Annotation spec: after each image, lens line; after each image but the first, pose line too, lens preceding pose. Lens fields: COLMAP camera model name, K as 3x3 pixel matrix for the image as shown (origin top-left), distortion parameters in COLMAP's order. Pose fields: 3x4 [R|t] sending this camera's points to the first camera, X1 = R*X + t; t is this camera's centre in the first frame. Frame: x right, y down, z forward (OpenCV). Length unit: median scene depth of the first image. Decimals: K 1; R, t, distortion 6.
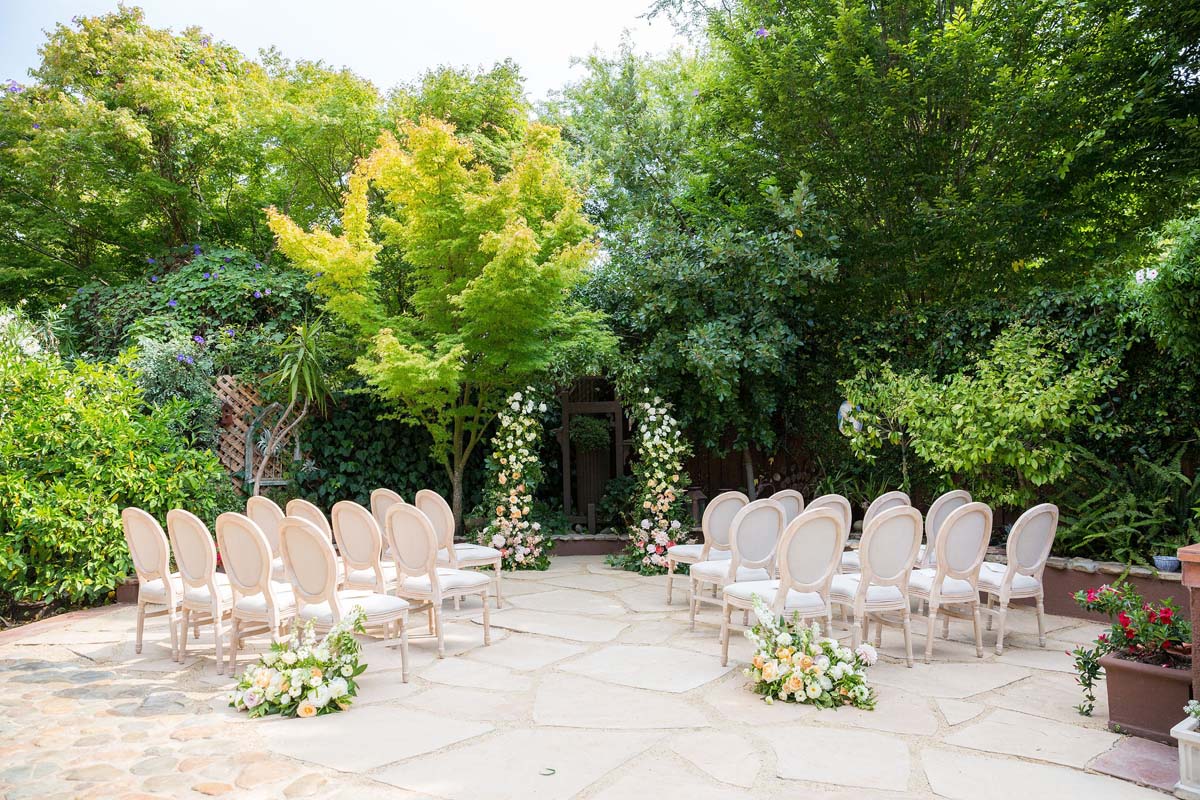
lens RADIAL K [[829.7, 0, 600.0], [0, 829.7, 400.0], [0, 0, 1]] dist [-0.122764, 0.109967]
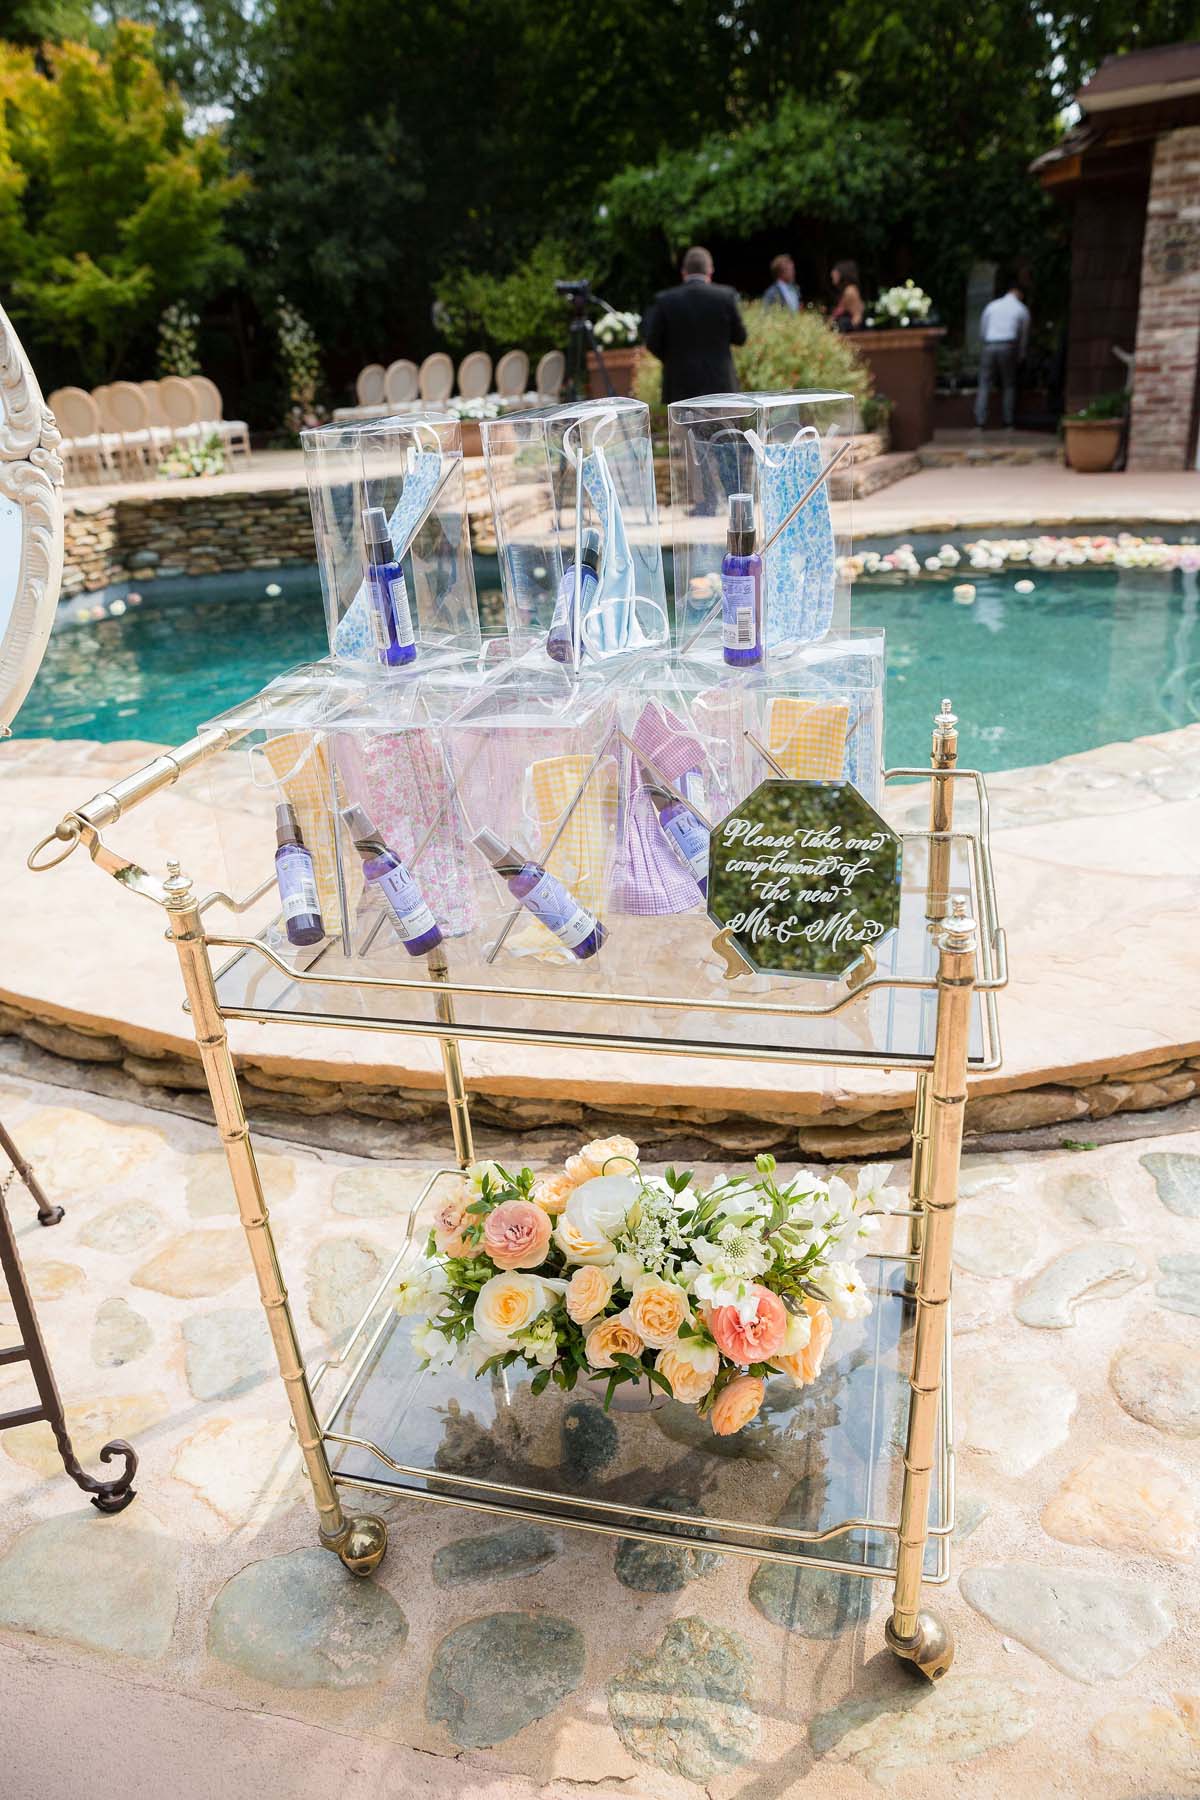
lens RADIAL K [[1244.5, 0, 600.0], [0, 1244.5, 900.0], [0, 0, 1]] dist [-0.122764, 0.109967]
pose [[0.909886, -0.216452, 0.353915, -0.343837], [0.042018, 0.896794, 0.440448, 0.016862], [-0.412725, -0.385887, 0.825075, -1.031401]]
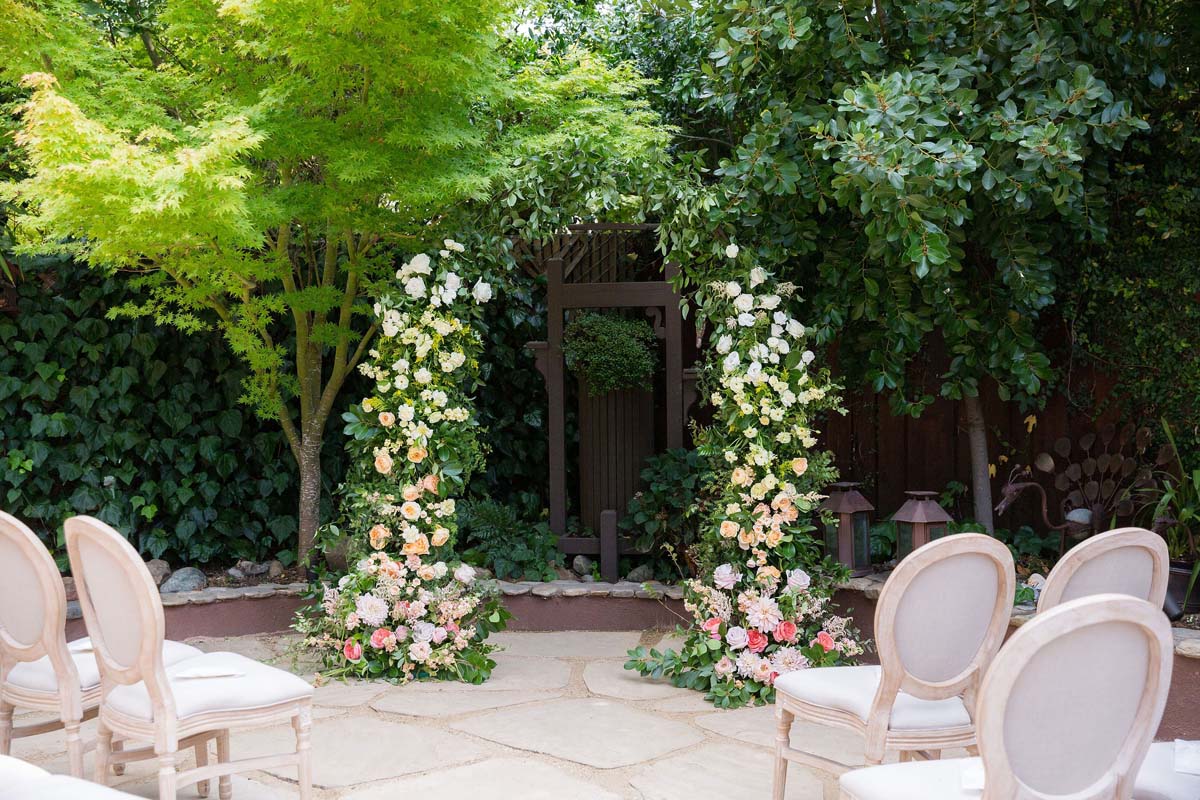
lens RADIAL K [[1399.5, 0, 600.0], [0, 1399.5, 400.0], [0, 0, 1]] dist [0.038338, 0.024478]
pose [[0.998569, 0.011712, -0.052188, 0.028079], [-0.007544, 0.996818, 0.079358, 0.007343], [0.052951, -0.078850, 0.995479, 0.303510]]
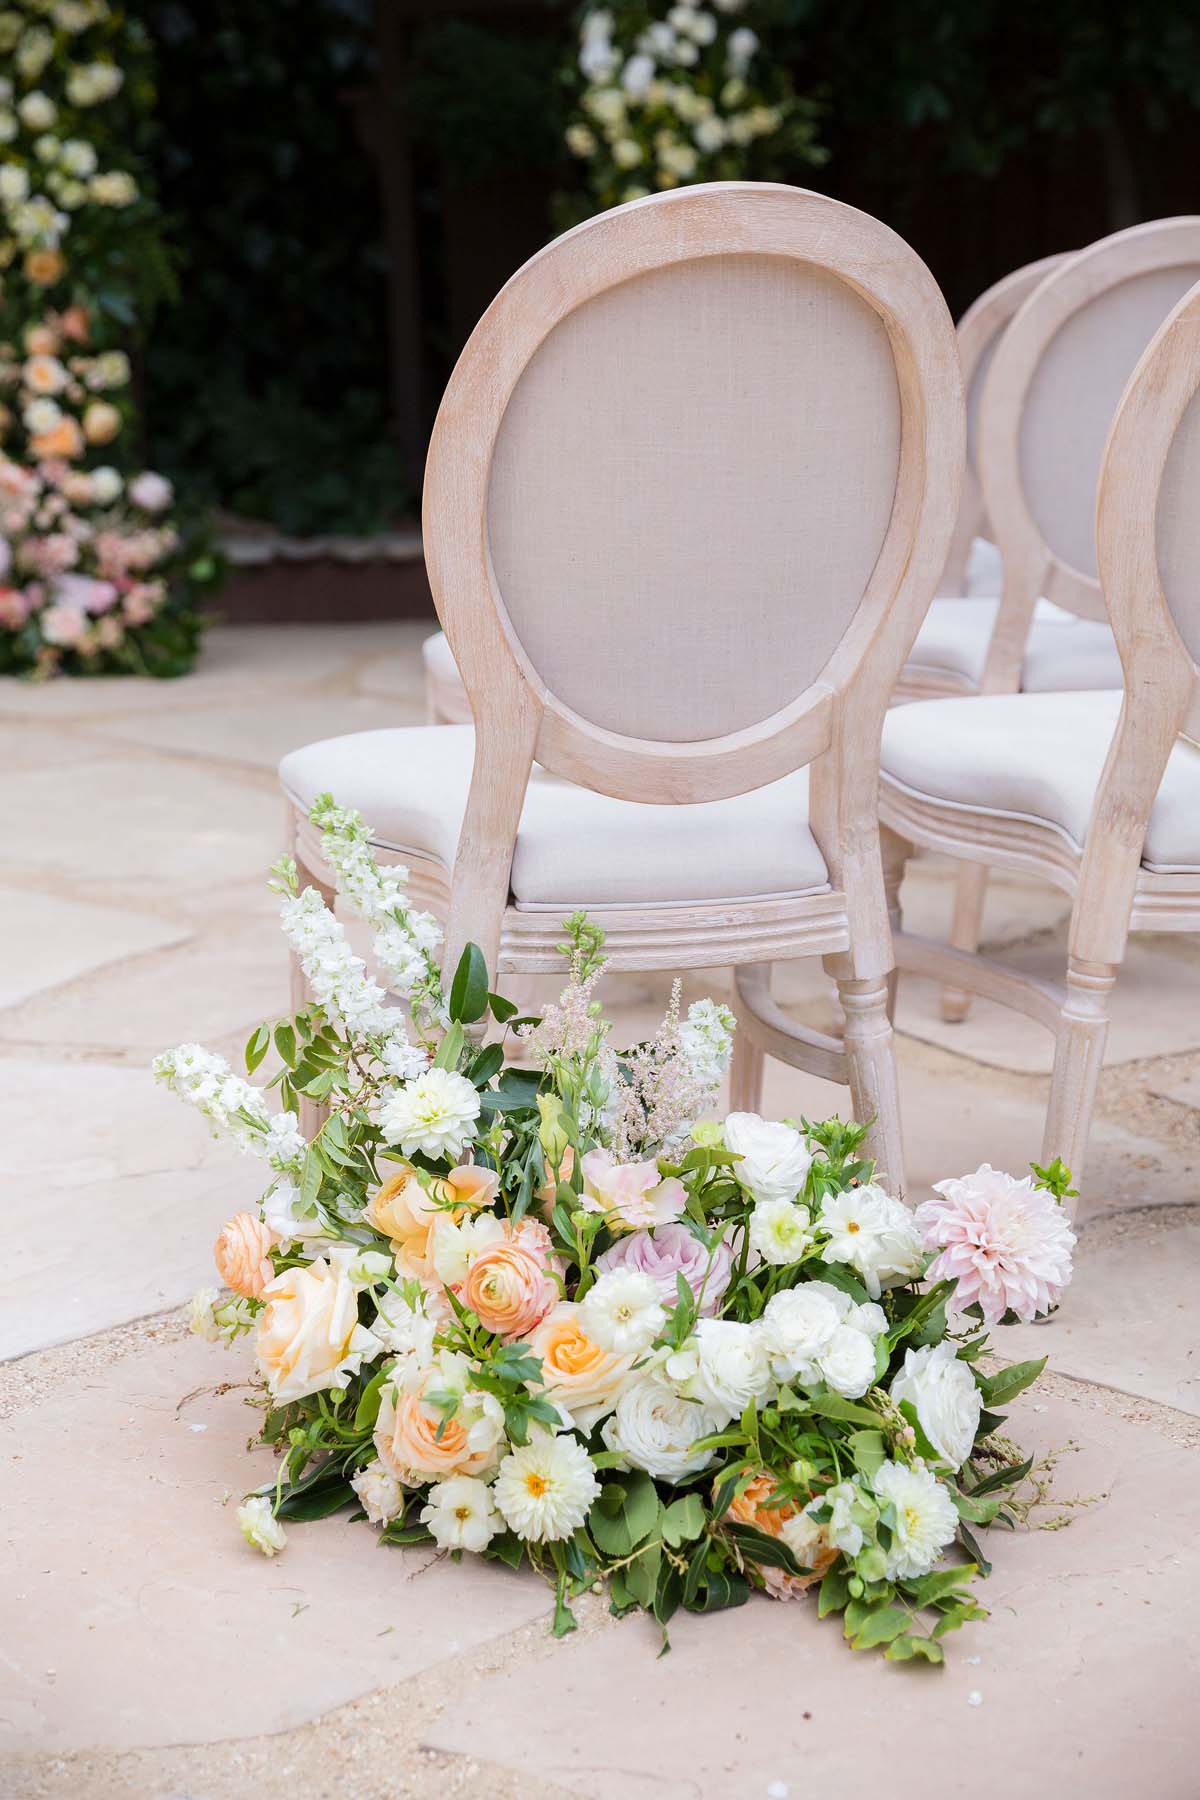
lens RADIAL K [[2630.1, 0, 600.0], [0, 2630.1, 900.0], [0, 0, 1]] dist [0.115727, -0.031858]
pose [[0.989194, 0.016560, -0.145675, 0.160139], [0.024033, 0.961846, 0.272533, 0.063847], [0.144630, -0.273089, 0.951055, 0.281265]]
